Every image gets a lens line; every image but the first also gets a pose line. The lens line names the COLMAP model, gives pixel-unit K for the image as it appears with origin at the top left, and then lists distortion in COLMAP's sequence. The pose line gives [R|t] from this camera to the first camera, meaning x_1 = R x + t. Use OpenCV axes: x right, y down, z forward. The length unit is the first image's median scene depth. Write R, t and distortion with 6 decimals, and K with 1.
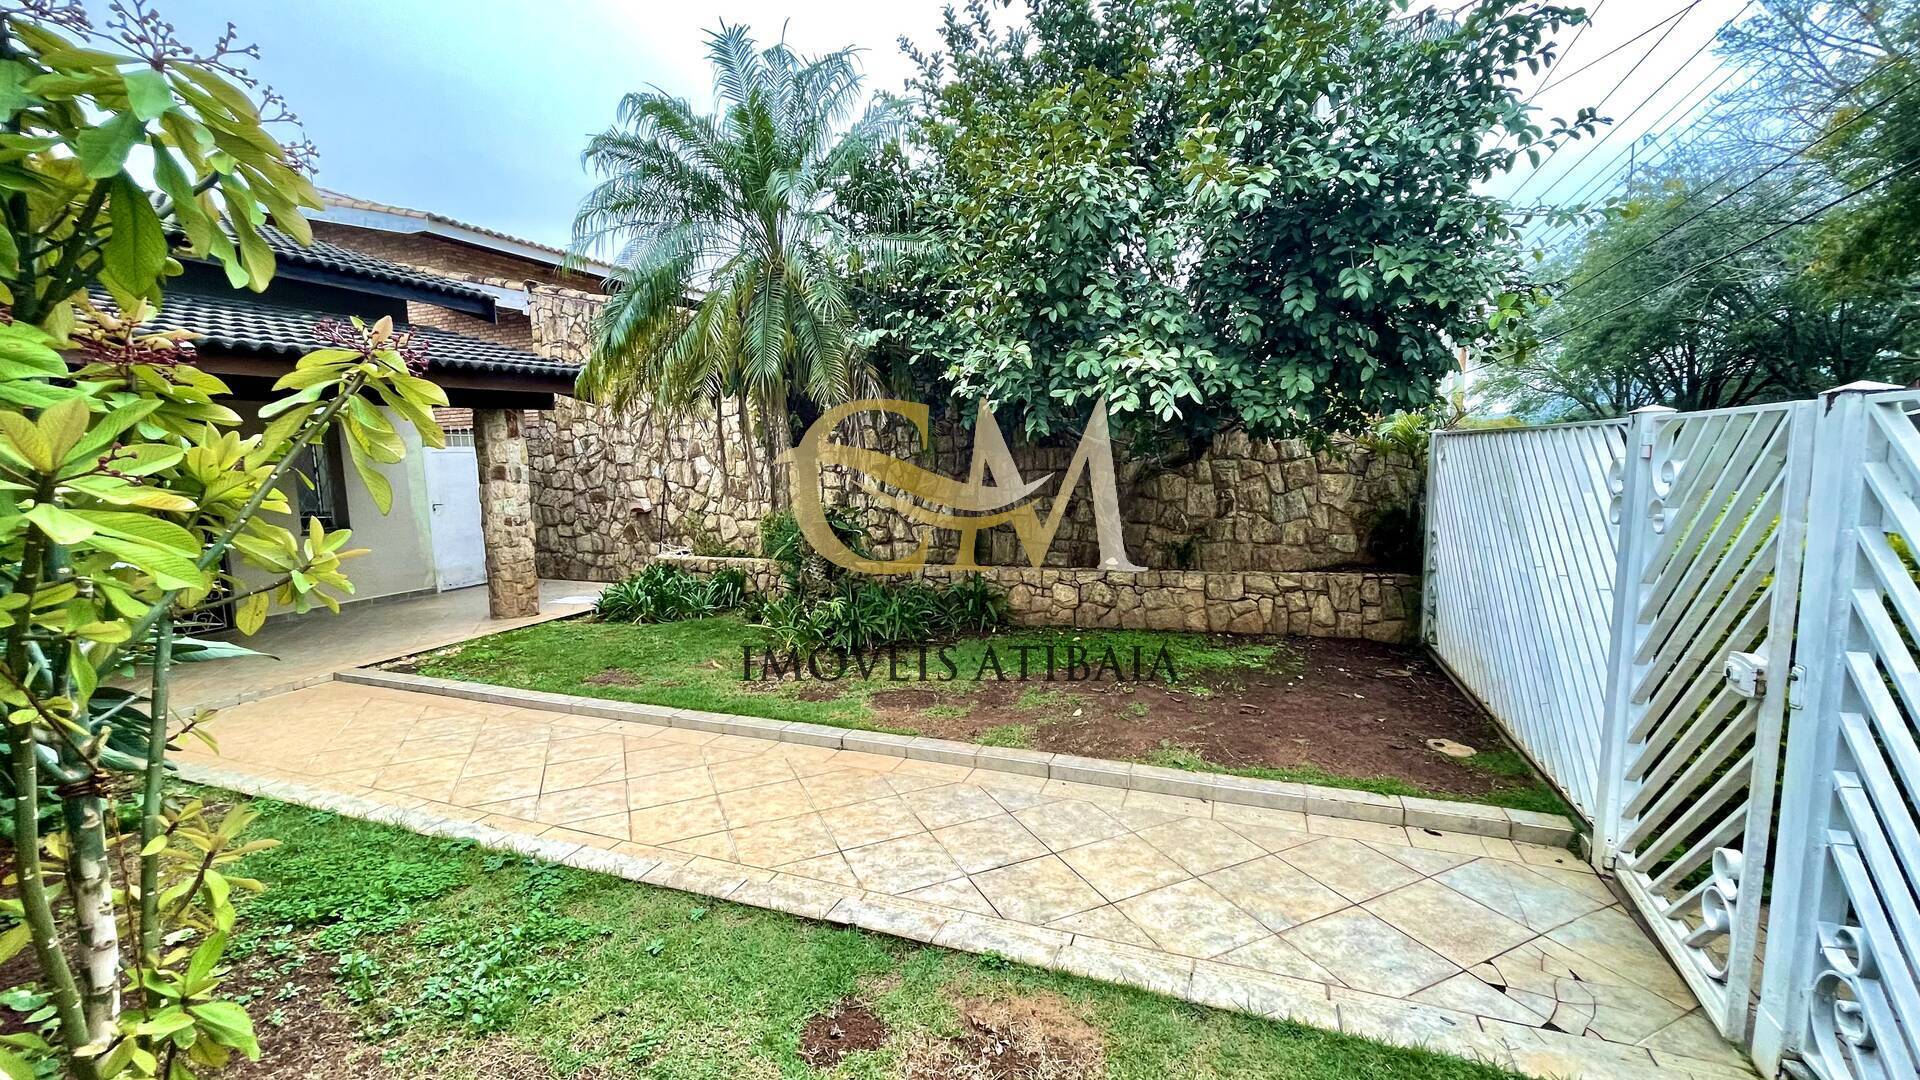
lens RADIAL K [[774.5, 0, 954.0], [0, 774.5, 539.8], [0, 0, 1]] dist [0.000098, -0.001066]
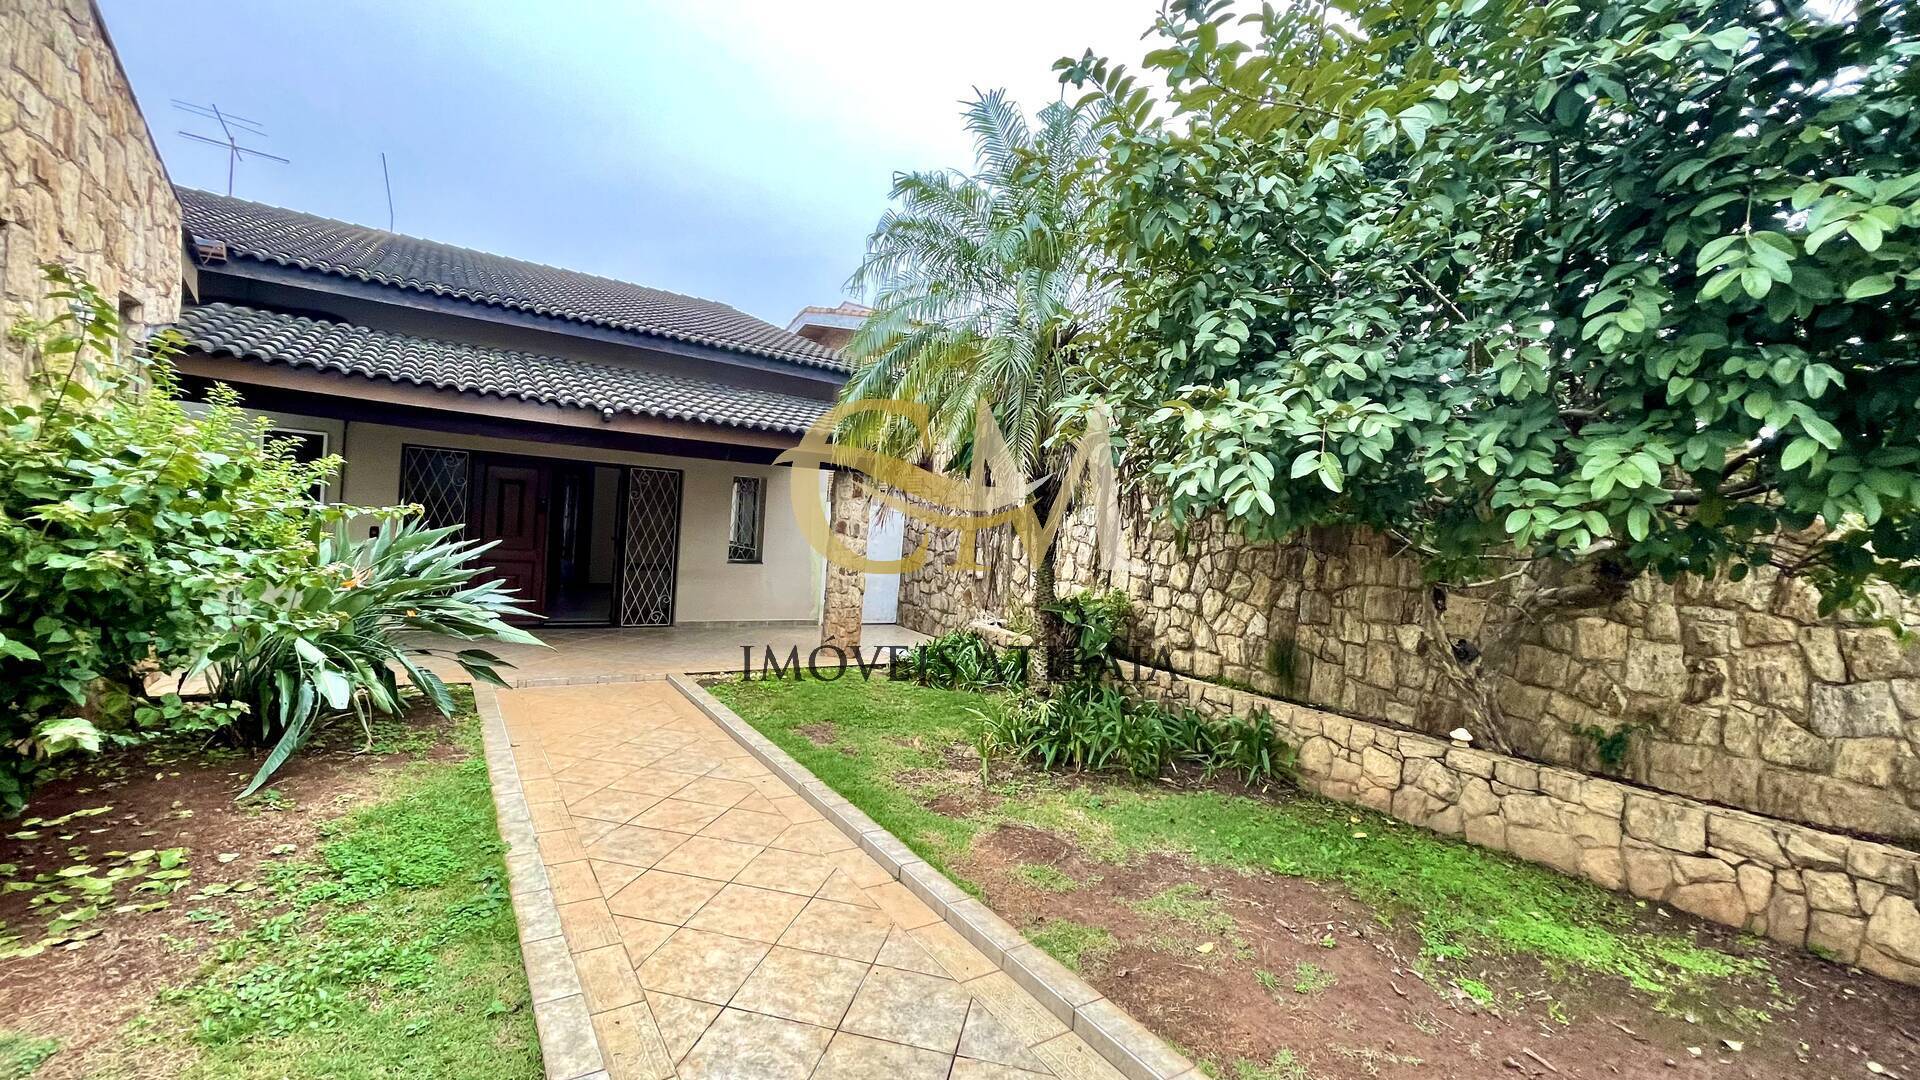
lens RADIAL K [[774.5, 0, 958.1], [0, 774.5, 536.9], [0, 0, 1]] dist [0.000098, -0.001066]
pose [[0.816504, 0.092534, -0.569876, 0.231238], [-0.154941, 0.985983, -0.061897, -0.033749], [0.556160, 0.138836, 0.819397, 0.202387]]
